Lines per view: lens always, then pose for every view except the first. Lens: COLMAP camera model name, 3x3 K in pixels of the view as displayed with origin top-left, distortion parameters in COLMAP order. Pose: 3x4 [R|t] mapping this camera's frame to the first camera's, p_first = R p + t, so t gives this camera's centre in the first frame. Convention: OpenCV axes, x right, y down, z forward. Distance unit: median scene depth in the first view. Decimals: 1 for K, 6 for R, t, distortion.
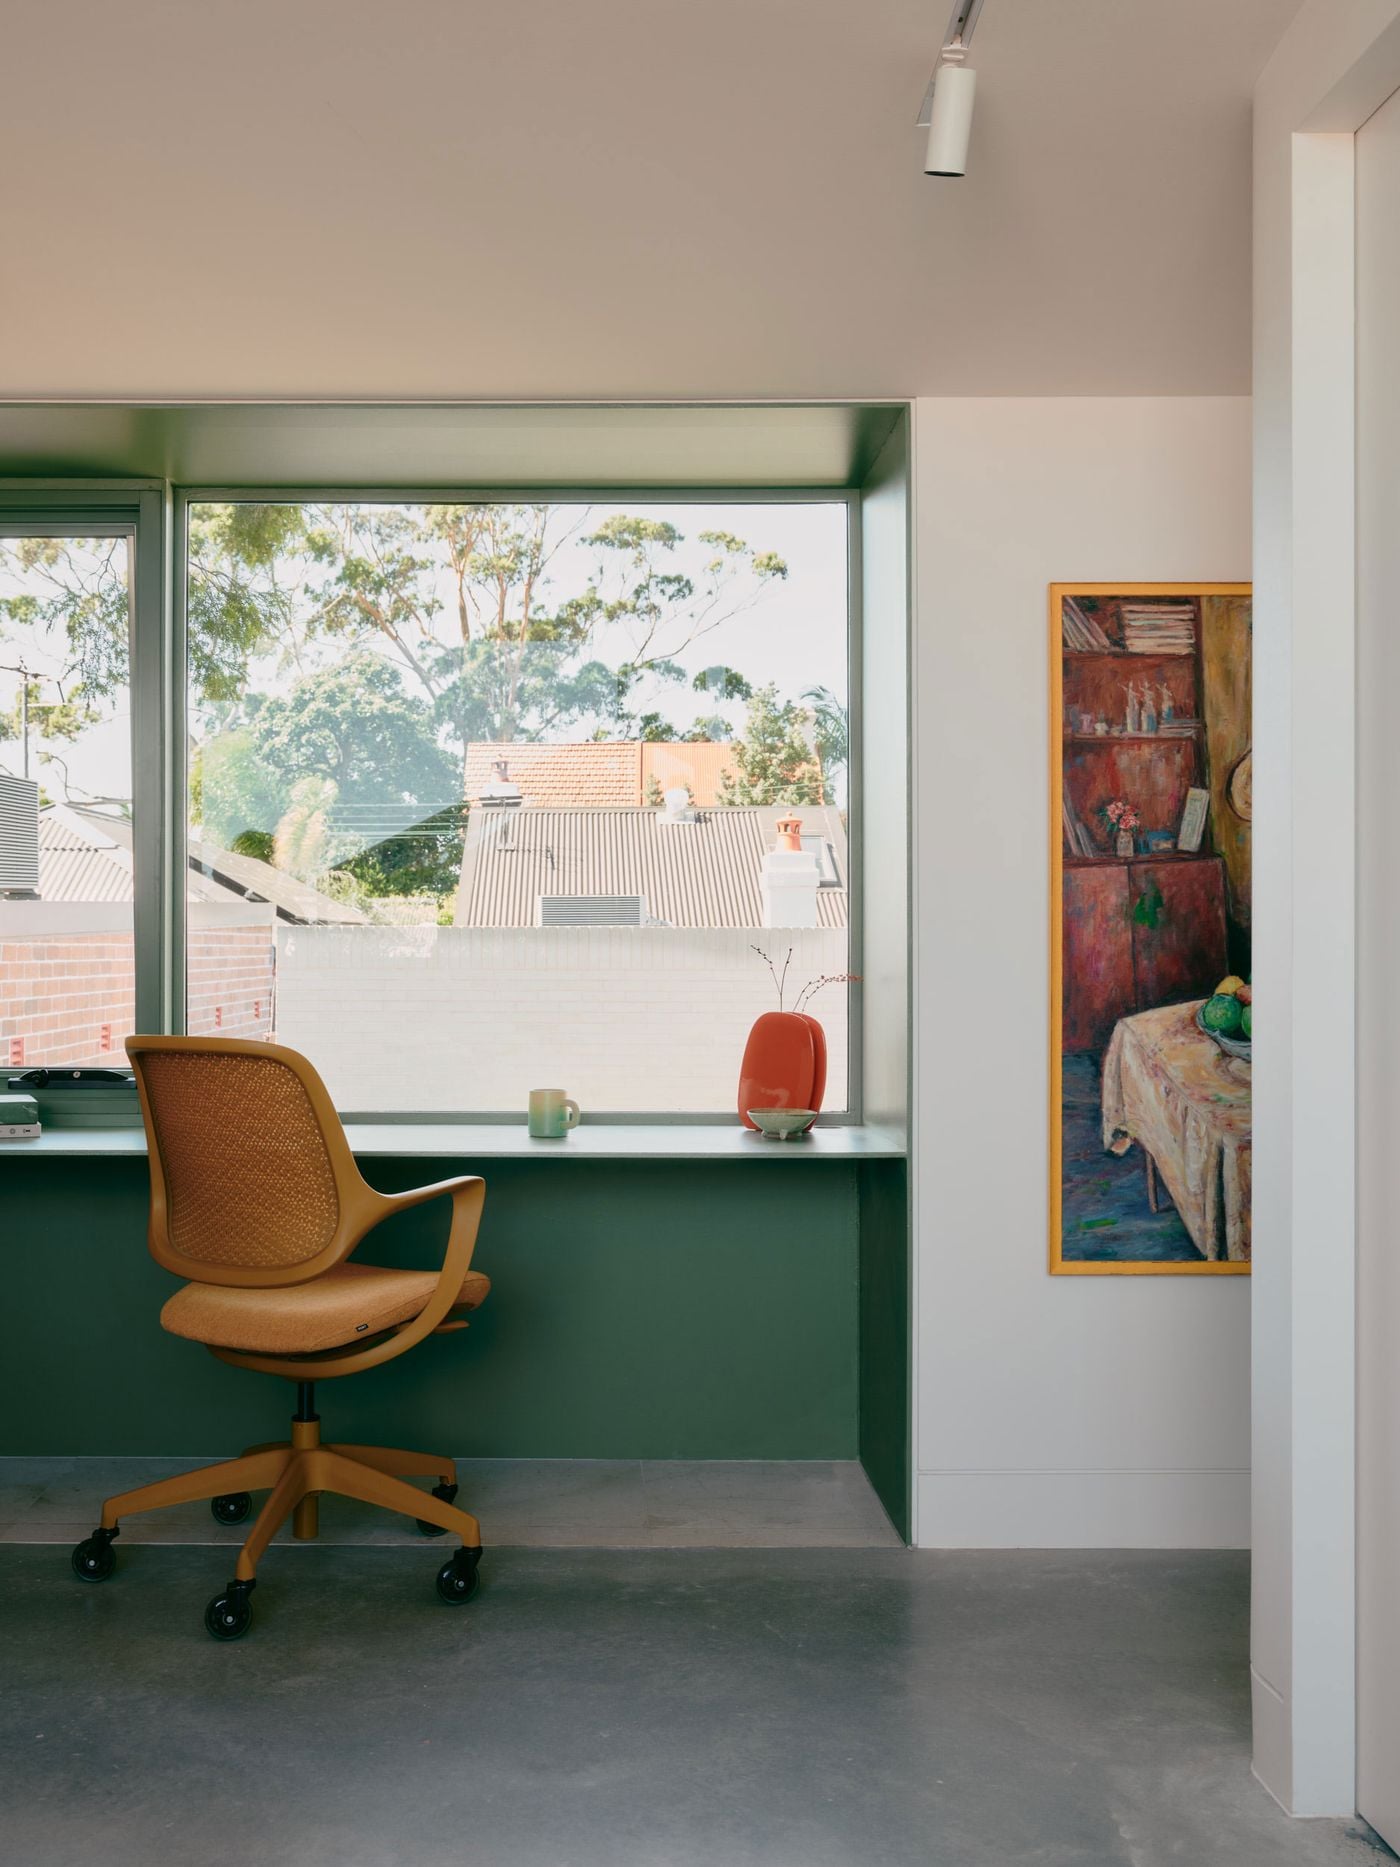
lens RADIAL K [[1643.6, 0, 700.0], [0, 1643.6, 933.5], [0, 0, 1]] dist [0.008441, 0.003733]
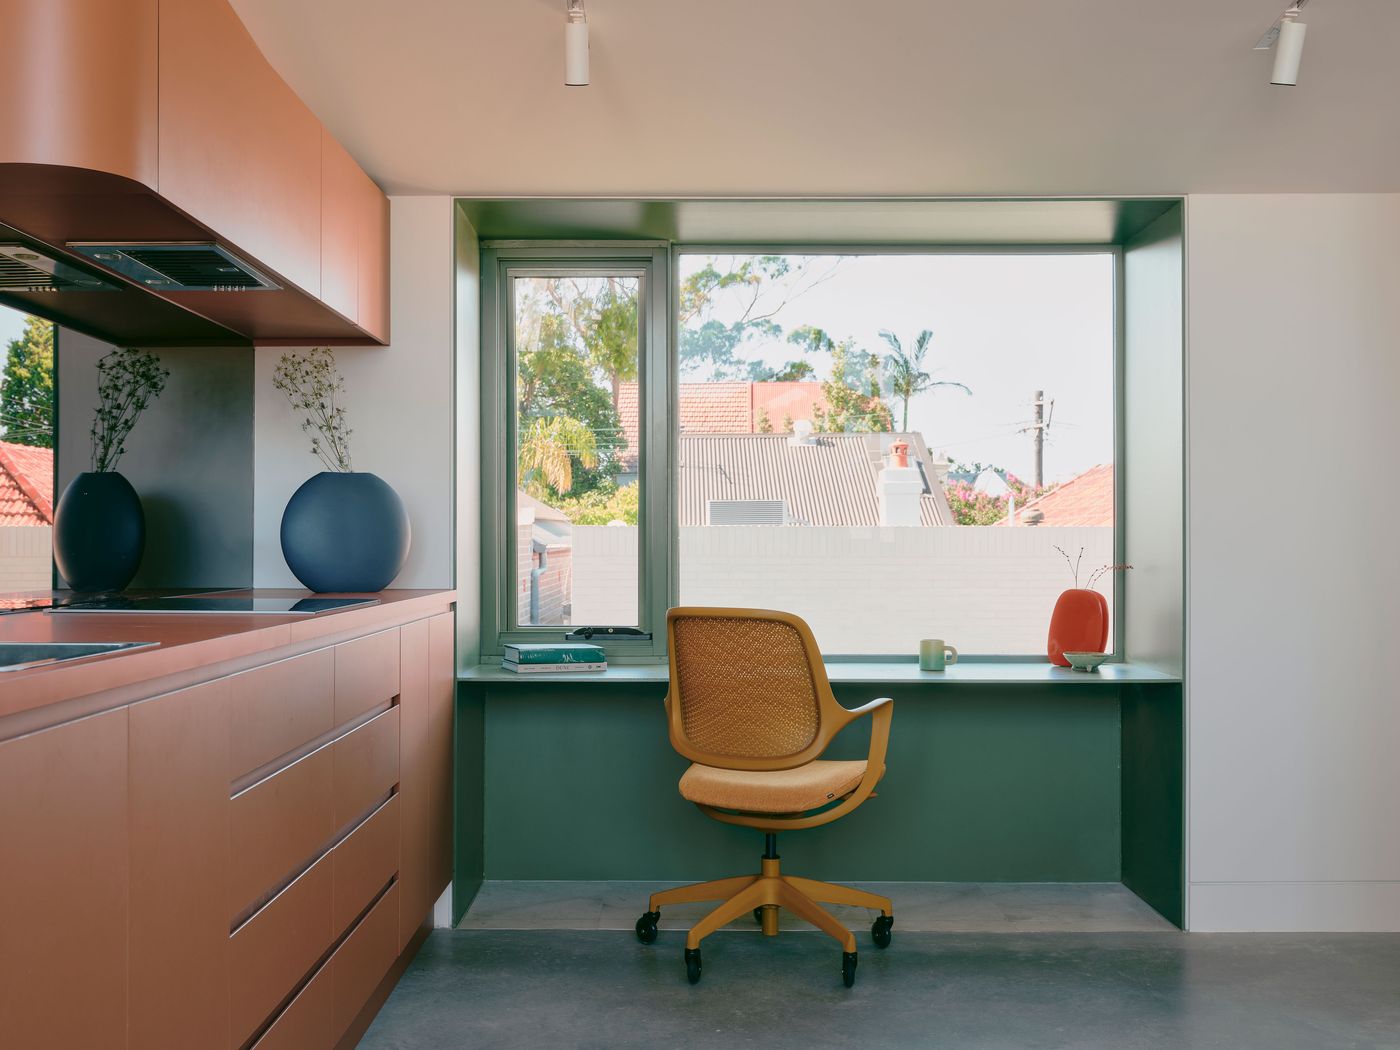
lens RADIAL K [[1307.1, 0, 697.4], [0, 1307.1, 530.9], [0, 0, 1]] dist [-0.010006, 0.003729]
pose [[0.999976, -0.001975, -0.006613, -0.289347], [0.002019, 0.999977, 0.006543, -0.014509], [0.006600, -0.006556, 0.999957, -0.211839]]
